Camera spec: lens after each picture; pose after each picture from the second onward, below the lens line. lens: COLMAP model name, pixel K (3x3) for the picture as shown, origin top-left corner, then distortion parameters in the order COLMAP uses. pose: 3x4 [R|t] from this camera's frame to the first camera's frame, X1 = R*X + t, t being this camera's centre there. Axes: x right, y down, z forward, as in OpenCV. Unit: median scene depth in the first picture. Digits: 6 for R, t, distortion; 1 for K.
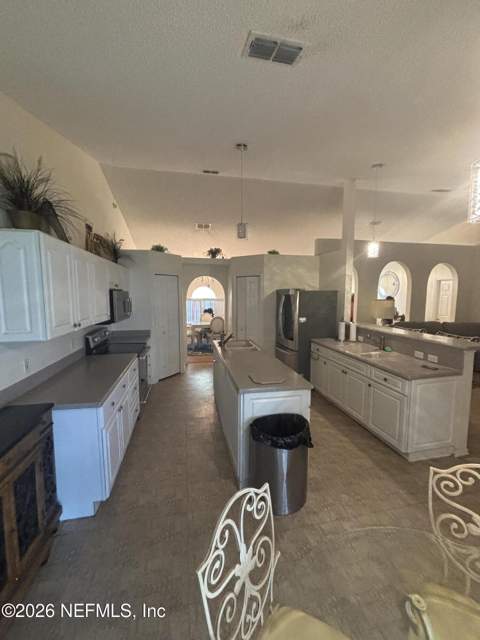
lens RADIAL K [[258.3, 0, 241.2], [0, 258.3, 314.4], [0, 0, 1]] dist [0.000127, -0.000223]
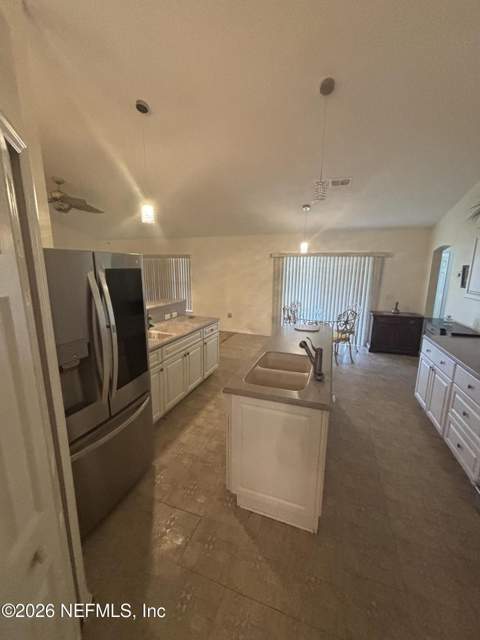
lens RADIAL K [[258.3, 0, 239.4], [0, 258.3, 316.0], [0, 0, 1]] dist [0.000127, -0.000223]
pose [[-0.869751, -0.123666, 0.477744, -0.162293], [0.028847, 0.953696, 0.299386, -0.178568], [-0.492646, 0.274172, -0.825911, 1.632759]]
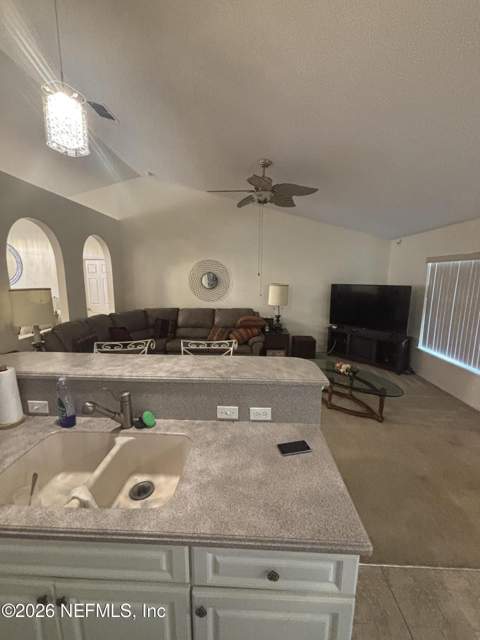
lens RADIAL K [[258.3, 0, 240.7], [0, 258.3, 318.6], [0, 0, 1]] dist [0.000127, -0.000223]
pose [[0.253229, -0.166727, 0.952931, 0.255141], [0.091473, 0.984750, 0.147986, -0.064376], [-0.963072, 0.049694, 0.264618, 0.755327]]
